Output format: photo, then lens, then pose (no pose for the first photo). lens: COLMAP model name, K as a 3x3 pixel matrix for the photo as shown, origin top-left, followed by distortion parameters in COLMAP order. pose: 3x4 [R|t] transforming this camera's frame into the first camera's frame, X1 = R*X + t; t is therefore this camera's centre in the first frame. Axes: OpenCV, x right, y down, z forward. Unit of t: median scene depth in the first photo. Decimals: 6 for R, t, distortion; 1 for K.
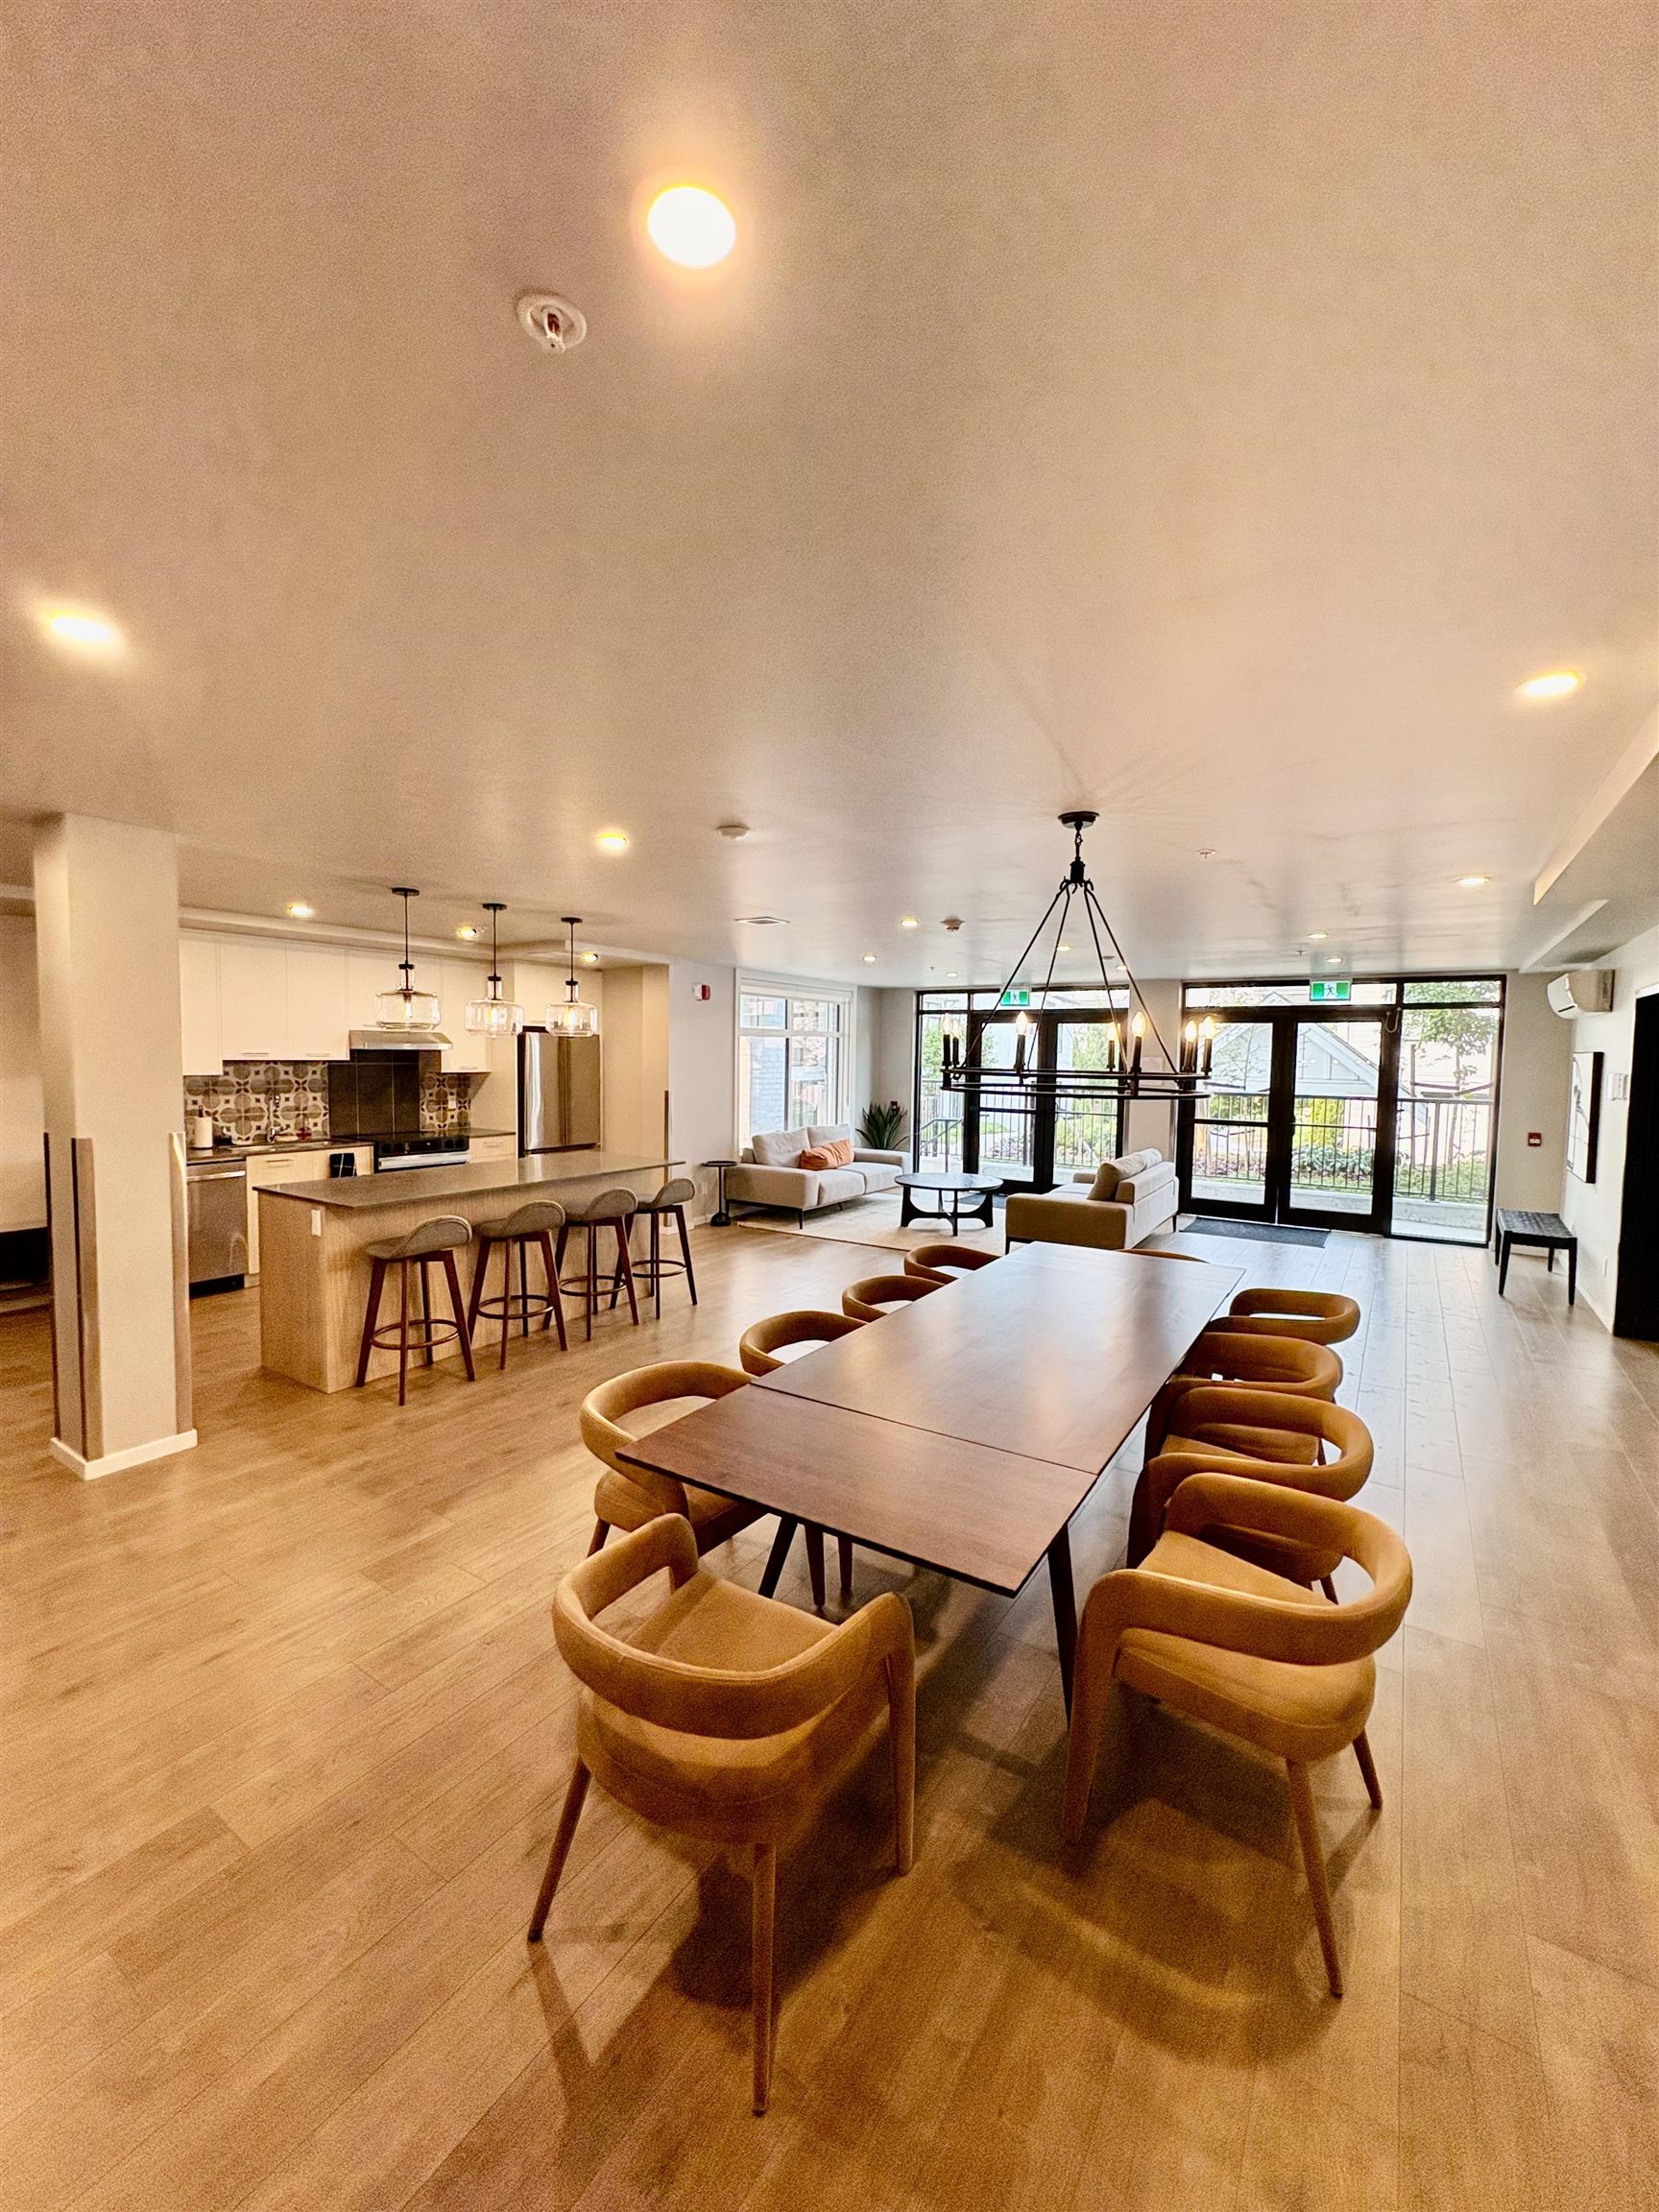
lens RADIAL K [[876.9, 0, 829.5], [0, 876.9, 1106.0], [0, 0, 1]] dist [0.001289, 0.000082]
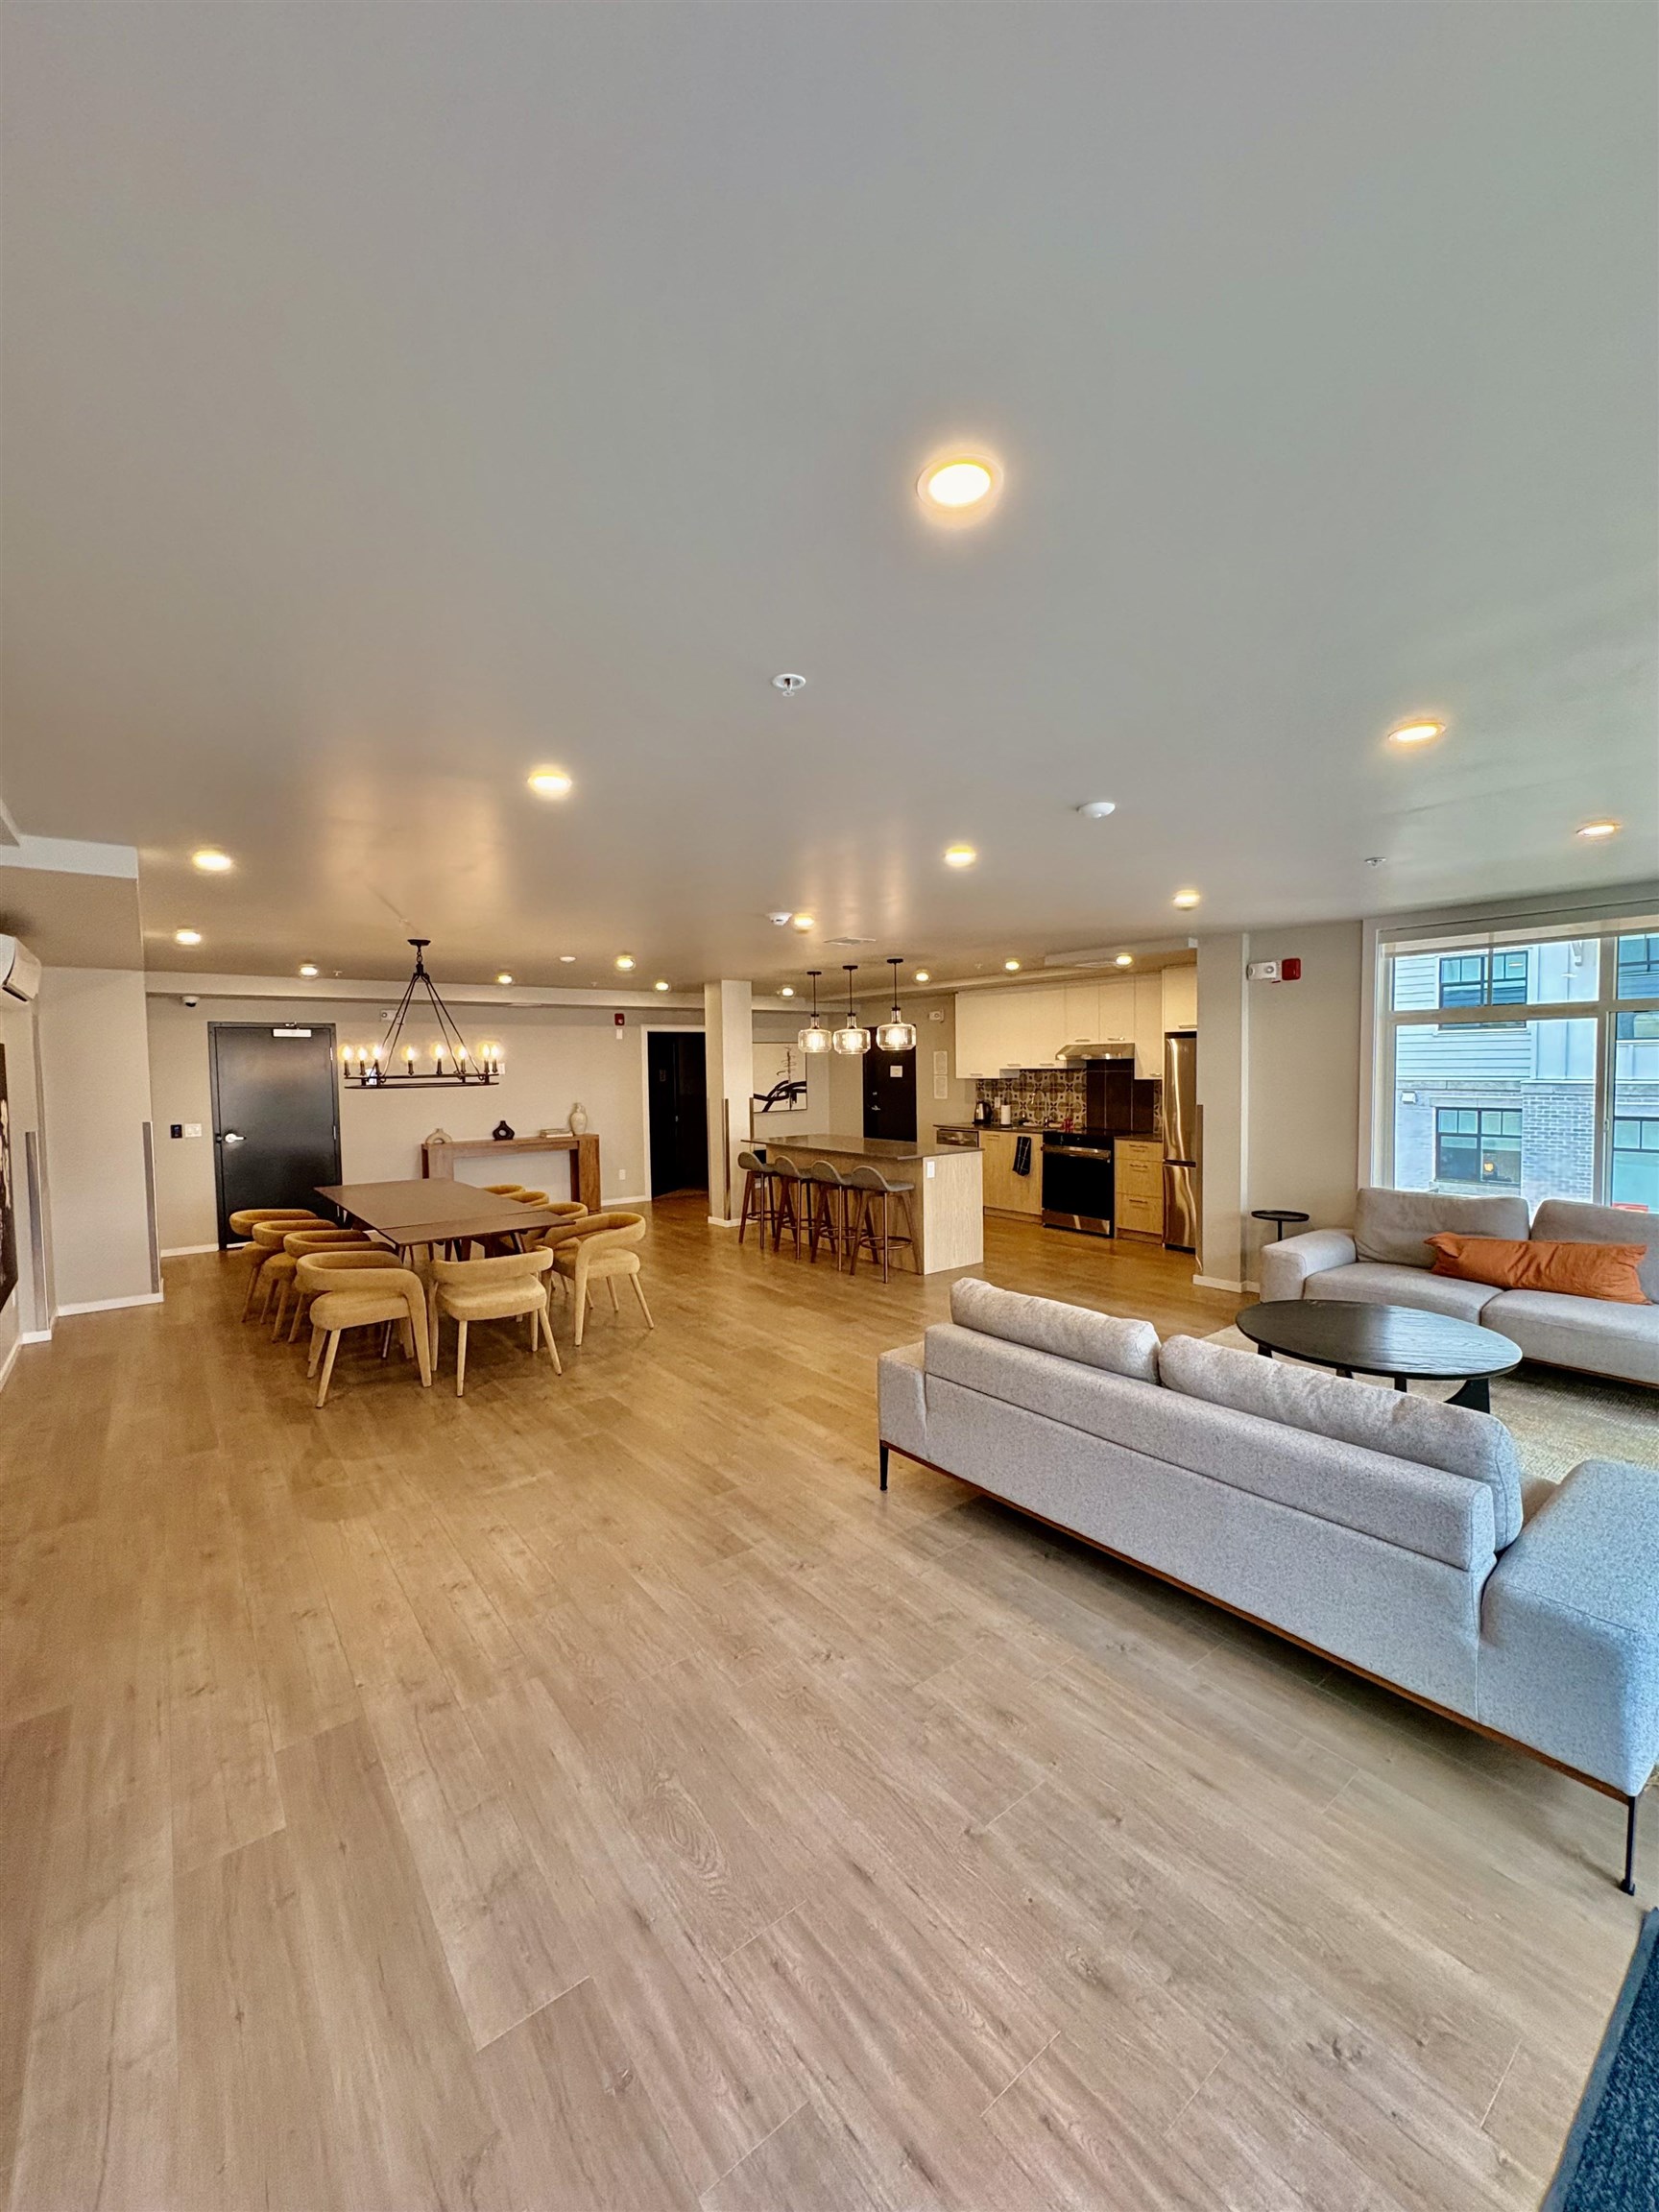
lens RADIAL K [[880.7, 0, 829.5], [0, 880.7, 1106.0], [0, 0, 1]] dist [-0.001734, -0.000025]
pose [[-0.308717, 0.033915, -0.950549, 0.810043], [-0.046702, 0.997618, 0.050762, -0.046814], [0.950007, 0.060064, -0.306398, 1.078781]]
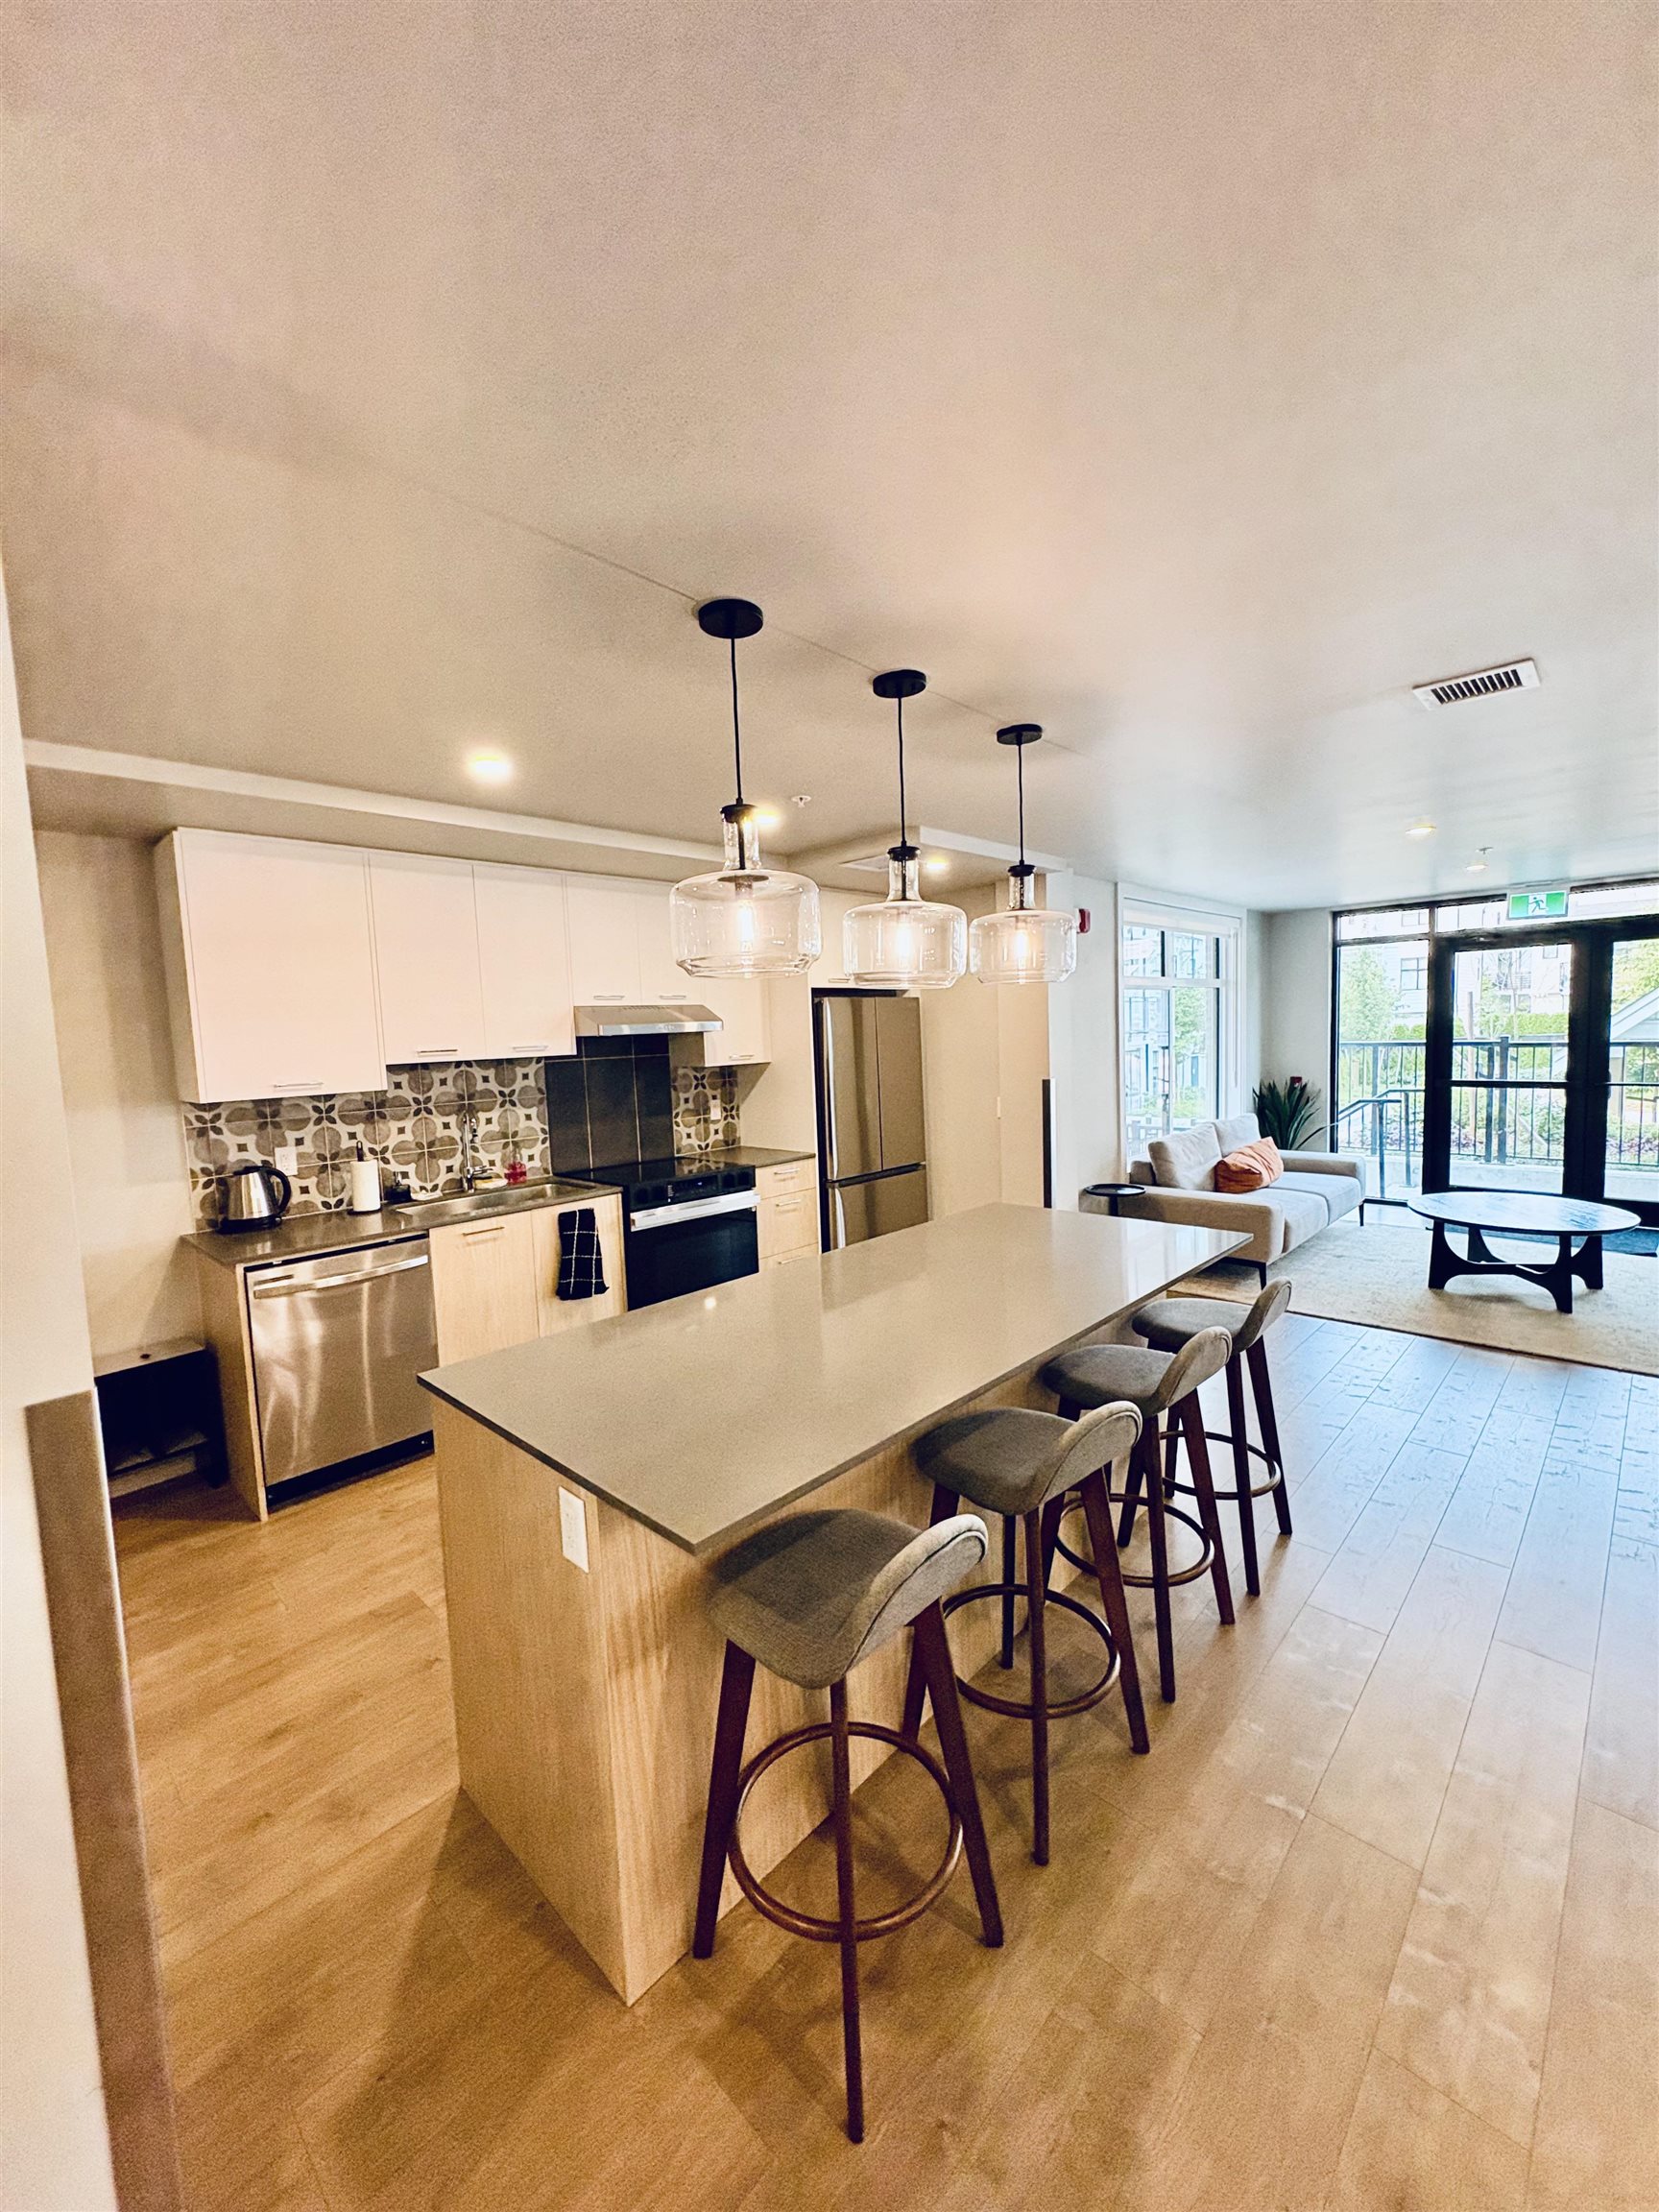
lens RADIAL K [[880.7, 0, 829.5], [0, 880.7, 1106.0], [0, 0, 1]] dist [-0.001734, -0.000025]
pose [[0.981235, -0.035571, -0.189505, -0.255431], [0.041023, 0.998847, 0.024925, -0.024106], [0.188399, -0.032231, 0.981563, 0.421499]]
